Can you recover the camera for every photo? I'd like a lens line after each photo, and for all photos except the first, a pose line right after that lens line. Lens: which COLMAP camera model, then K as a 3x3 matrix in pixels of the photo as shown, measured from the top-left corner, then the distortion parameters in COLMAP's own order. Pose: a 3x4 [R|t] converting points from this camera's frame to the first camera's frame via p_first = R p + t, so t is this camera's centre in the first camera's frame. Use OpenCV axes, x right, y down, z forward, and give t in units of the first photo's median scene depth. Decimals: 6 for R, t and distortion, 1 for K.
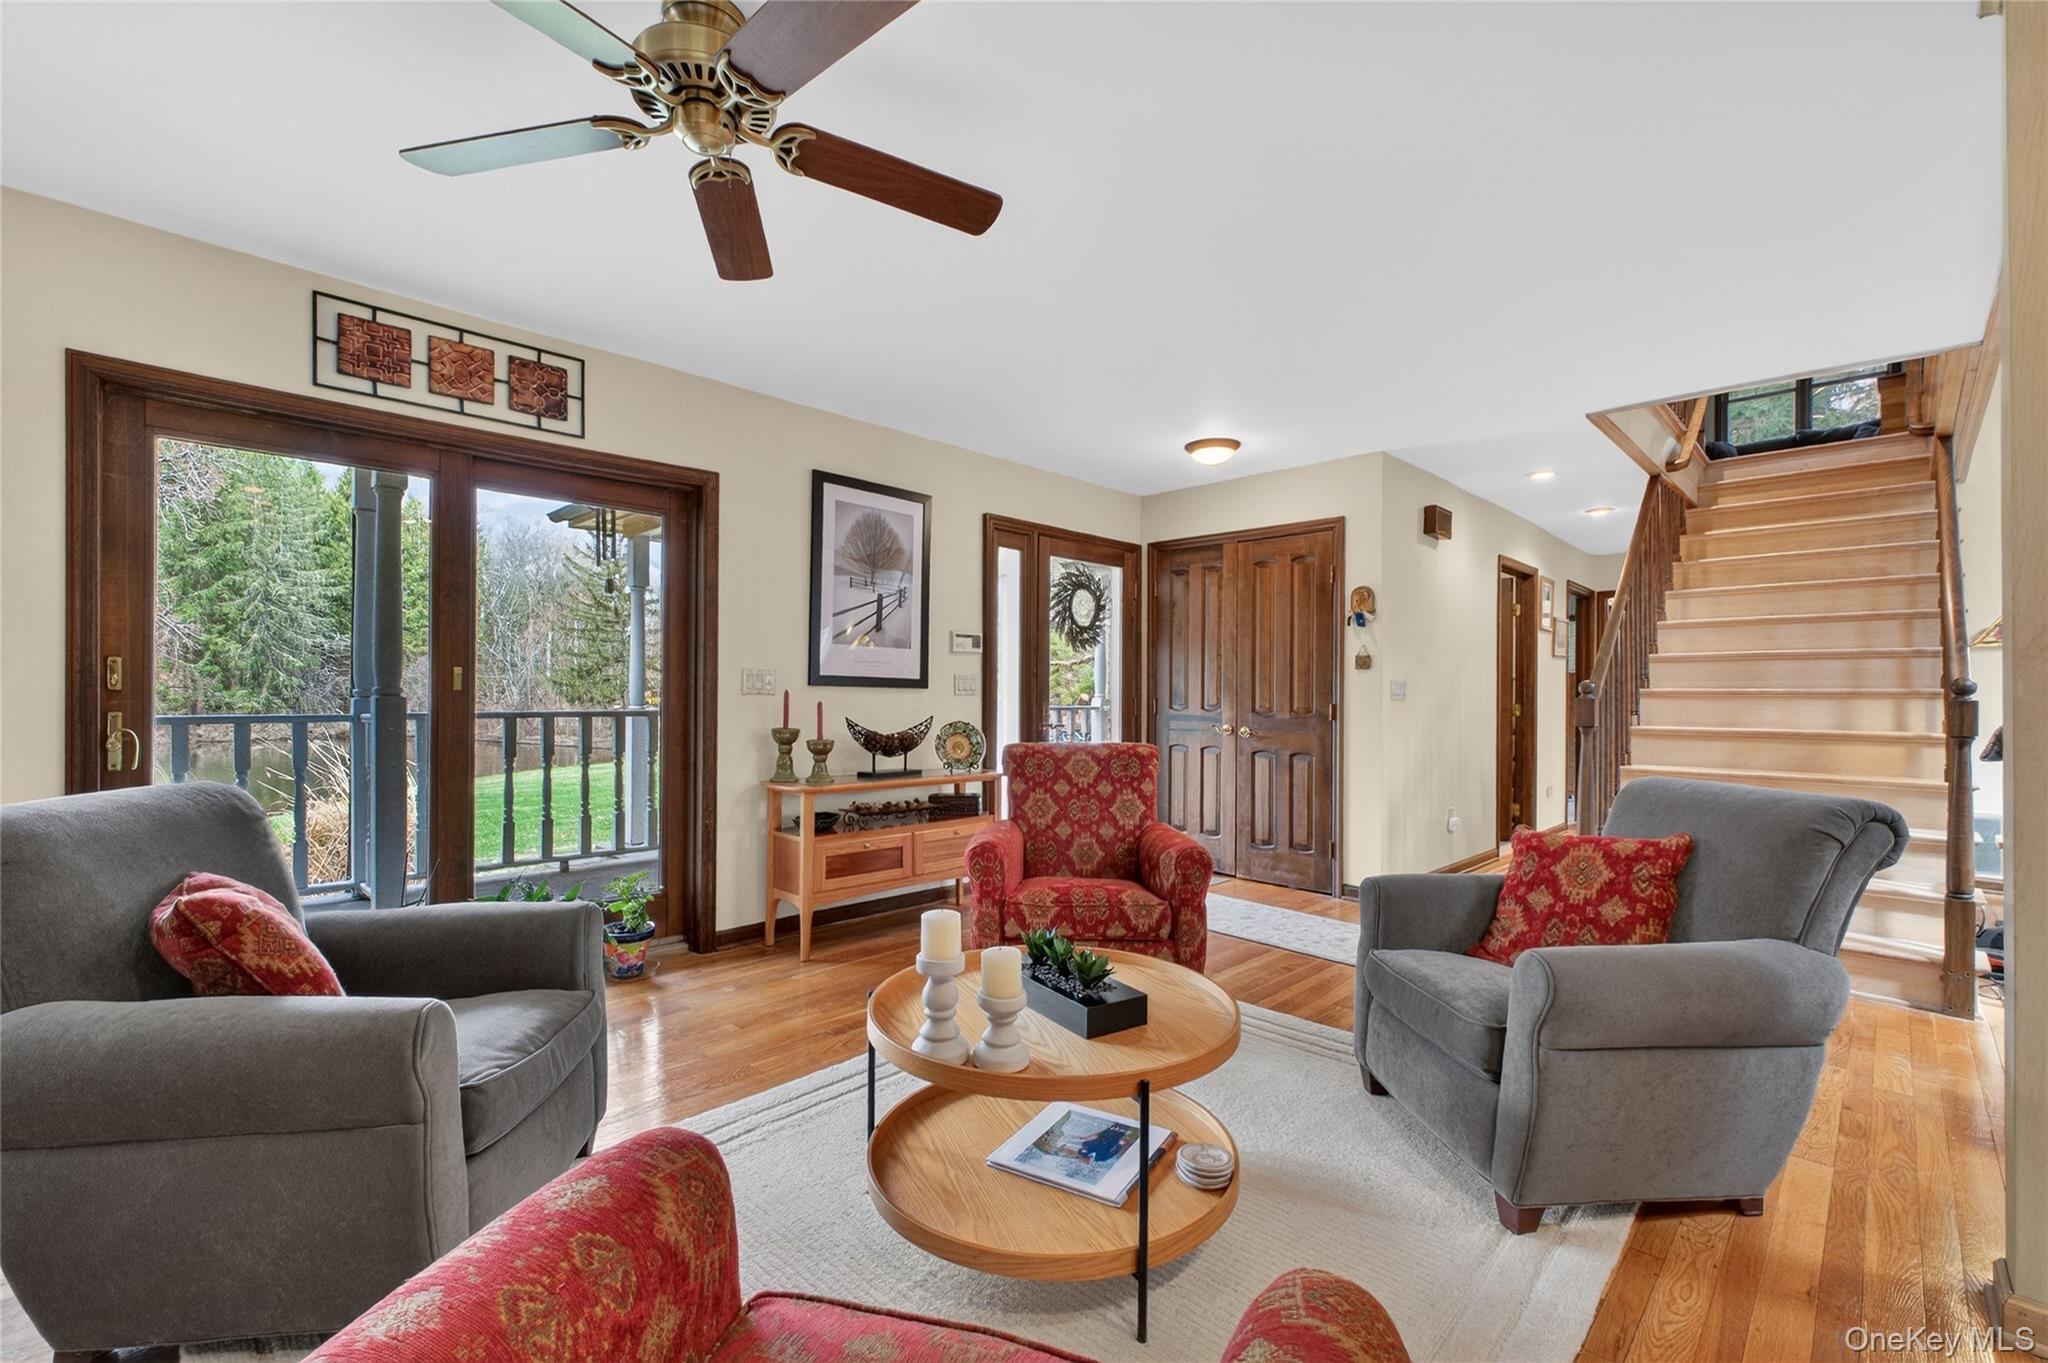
lens RADIAL K [[869.2, 0, 1020.9], [0, 869.2, 697.5], [0, 0, 1]] dist [-0.000143, 0.001043]
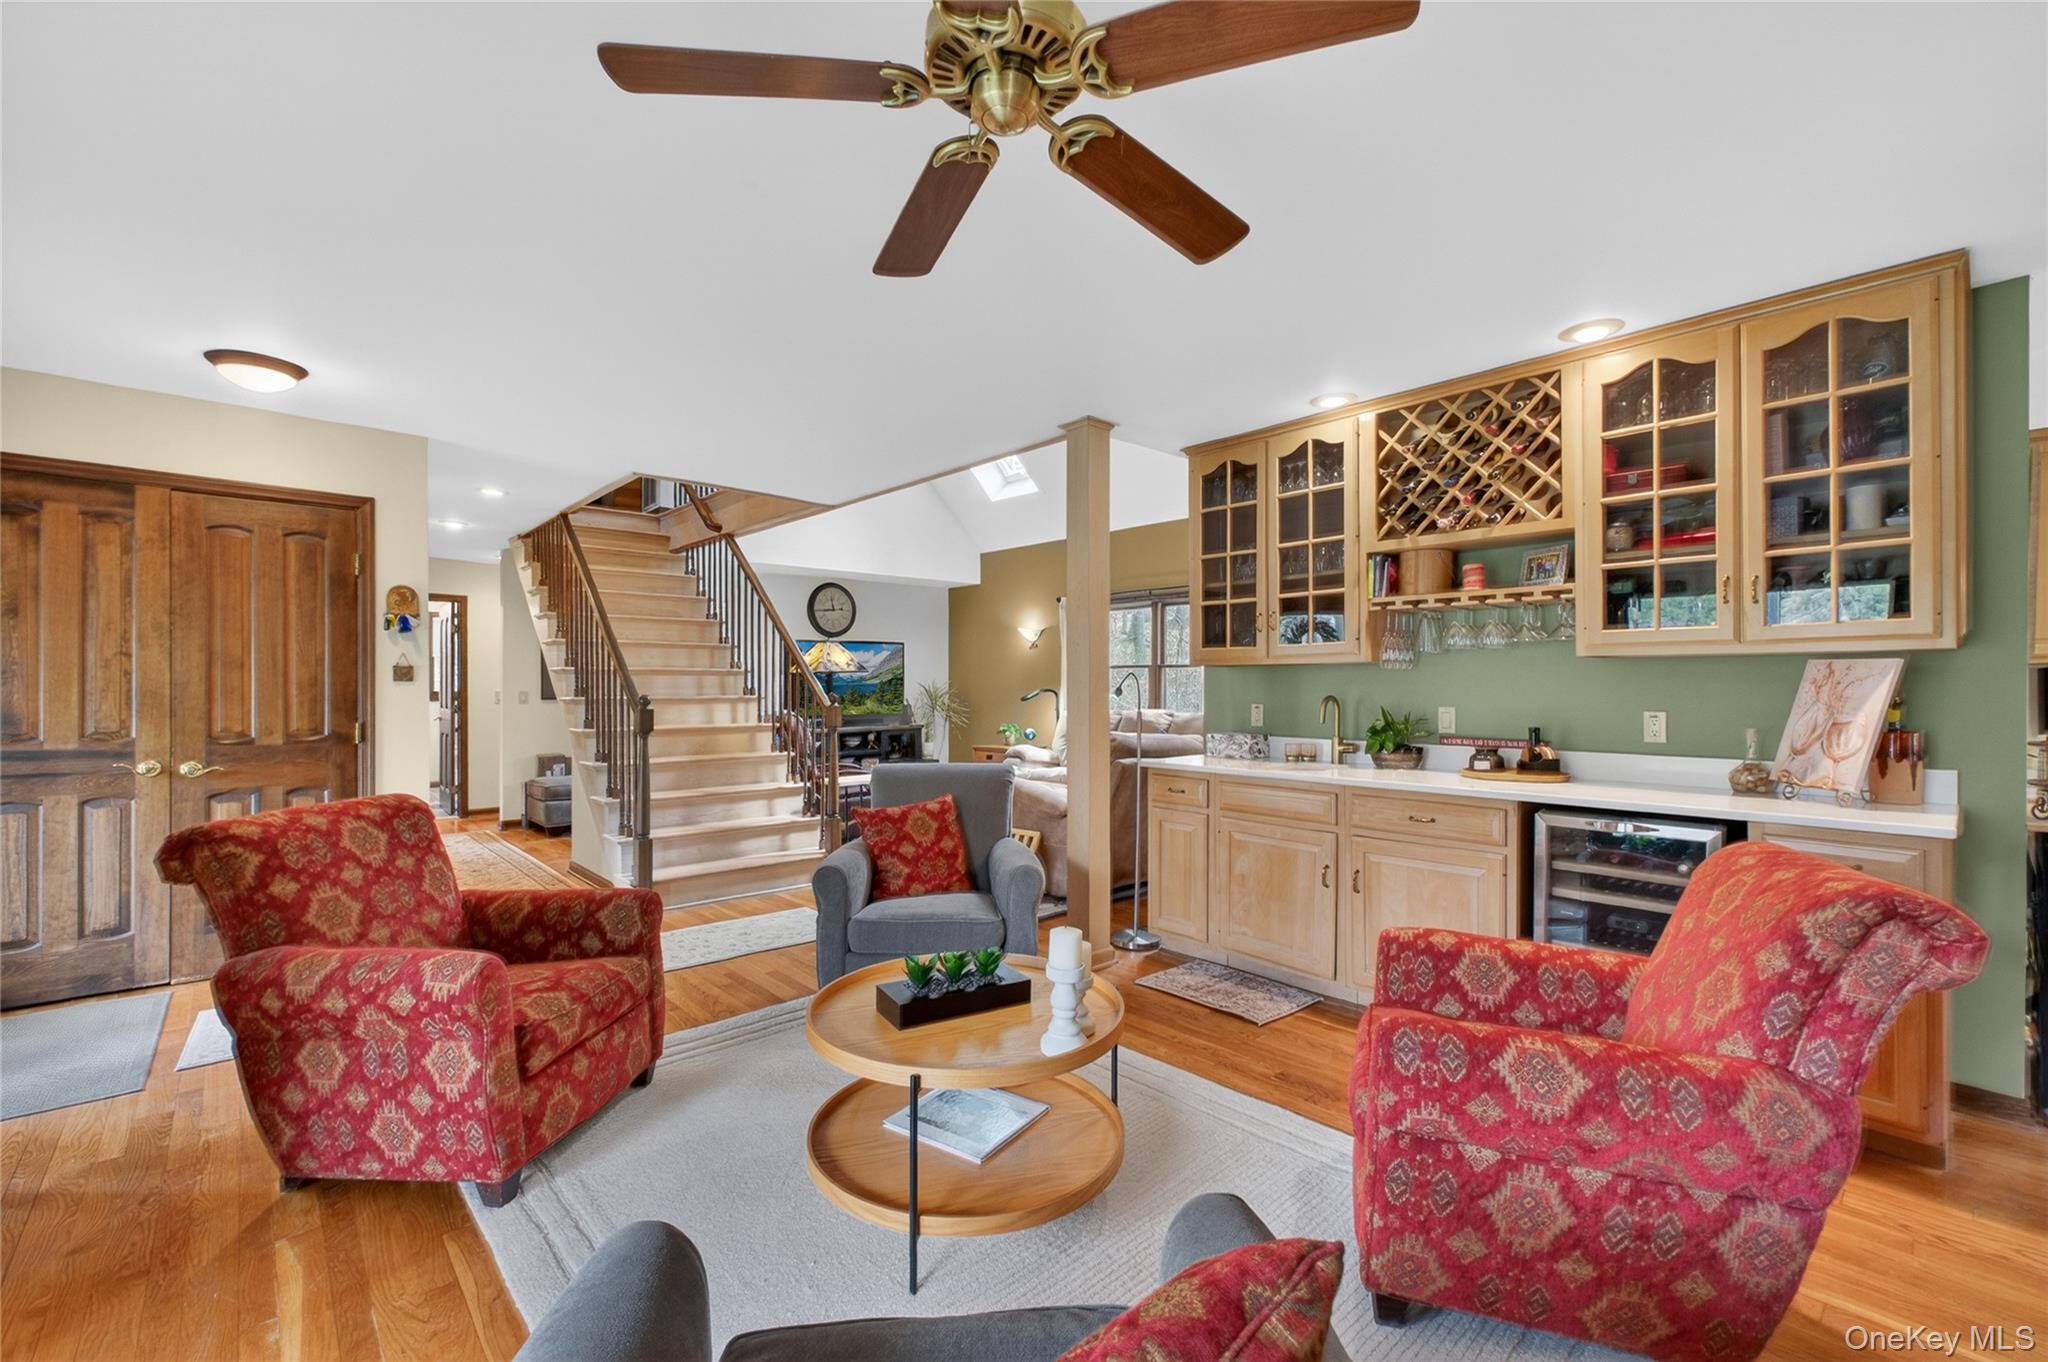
lens RADIAL K [[869.2, 0, 1034.0], [0, 869.2, 686.9], [0, 0, 1]] dist [-0.000143, 0.001043]
pose [[0.037267, -0.011606, 0.999238, -0.421648], [0.000795, 0.999933, 0.011585, -0.034008], [-0.999305, 0.000363, 0.037274, 0.319429]]
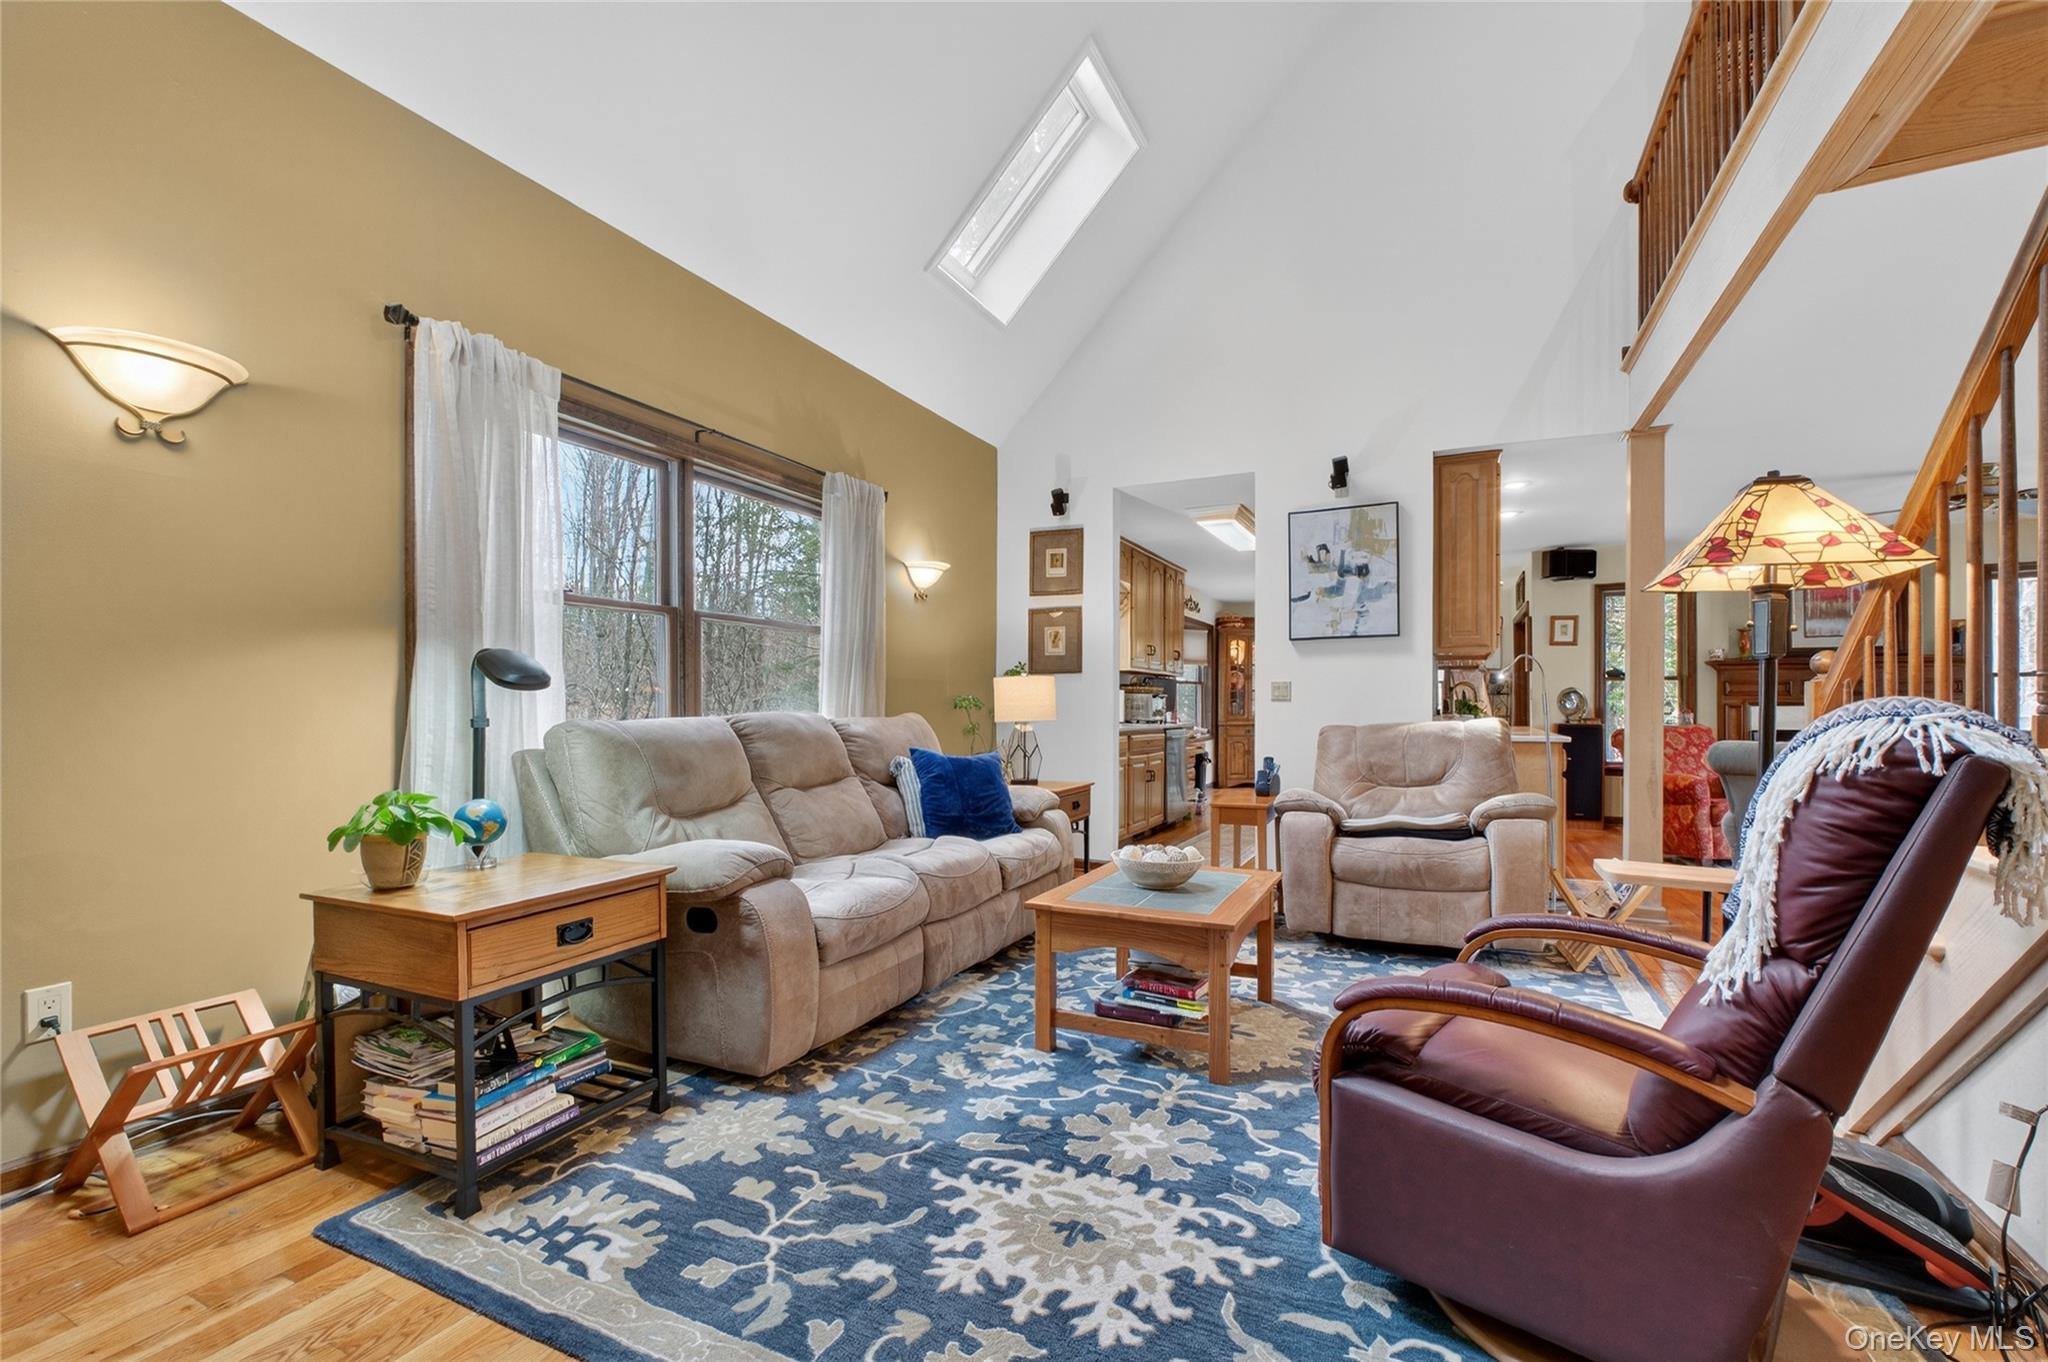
lens RADIAL K [[869.2, 0, 1033.4], [0, 869.2, 701.3], [0, 0, 1]] dist [-0.000143, 0.001043]
pose [[-0.941336, -0.011354, -0.337280, 1.227698], [-0.008702, 0.999918, -0.009374, 0.021963], [0.337359, -0.005889, -0.941358, 0.911518]]
